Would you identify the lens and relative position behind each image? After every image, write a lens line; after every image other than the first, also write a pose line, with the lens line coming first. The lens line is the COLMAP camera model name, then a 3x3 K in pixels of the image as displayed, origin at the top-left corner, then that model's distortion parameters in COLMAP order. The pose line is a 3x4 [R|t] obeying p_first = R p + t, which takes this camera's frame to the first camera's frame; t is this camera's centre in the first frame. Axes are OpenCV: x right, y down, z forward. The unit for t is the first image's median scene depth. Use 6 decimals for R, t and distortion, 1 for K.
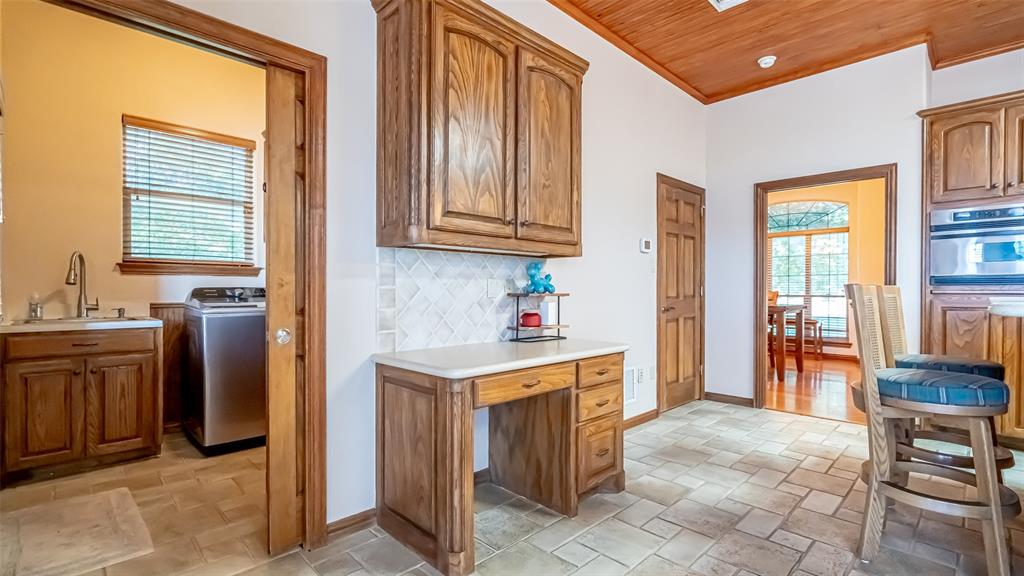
lens RADIAL K [[464.9, 0, 512.7], [0, 464.9, 290.9], [0, 0, 1]] dist [-0.000973, 0.000290]
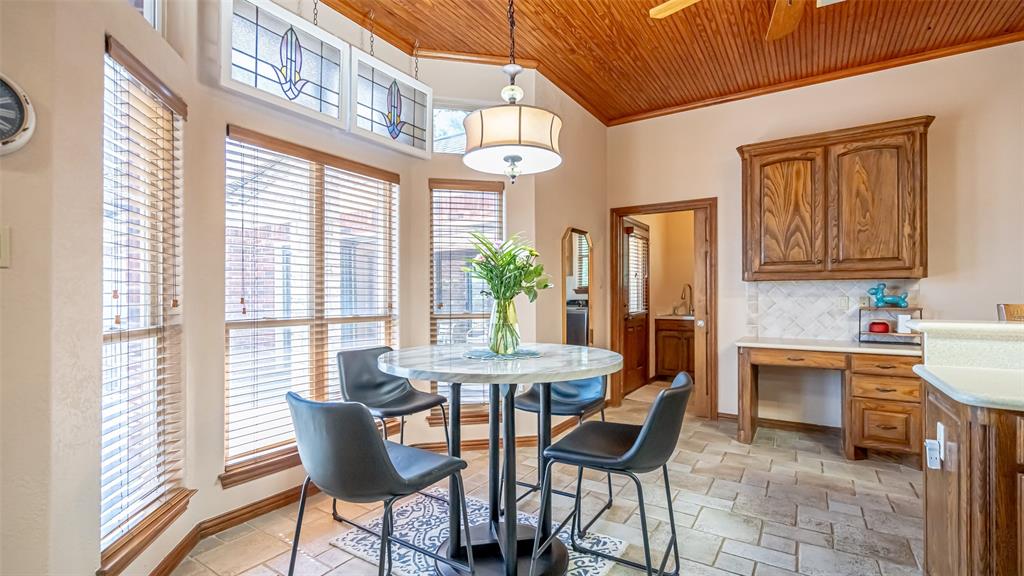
lens RADIAL K [[467.6, 0, 511.3], [0, 467.6, 294.0], [0, 0, 1]] dist [-0.002322, -0.000065]
pose [[0.224202, -0.006482, -0.974521, 1.244095], [-0.002090, 0.999972, -0.007132, -0.024109], [0.974541, 0.003636, 0.224182, -0.352770]]
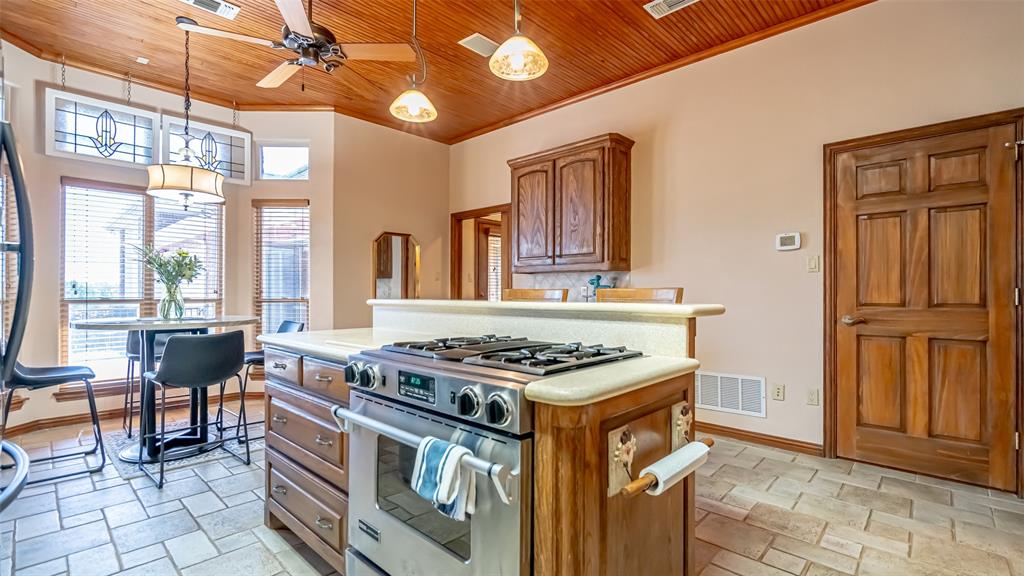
lens RADIAL K [[464.9, 0, 512.7], [0, 464.9, 290.9], [0, 0, 1]] dist [-0.000973, 0.000290]
pose [[0.040985, -0.003448, -0.999154, 1.785920], [-0.006422, 0.999972, -0.003714, -0.002780], [0.999139, 0.006568, 0.040961, 0.741931]]
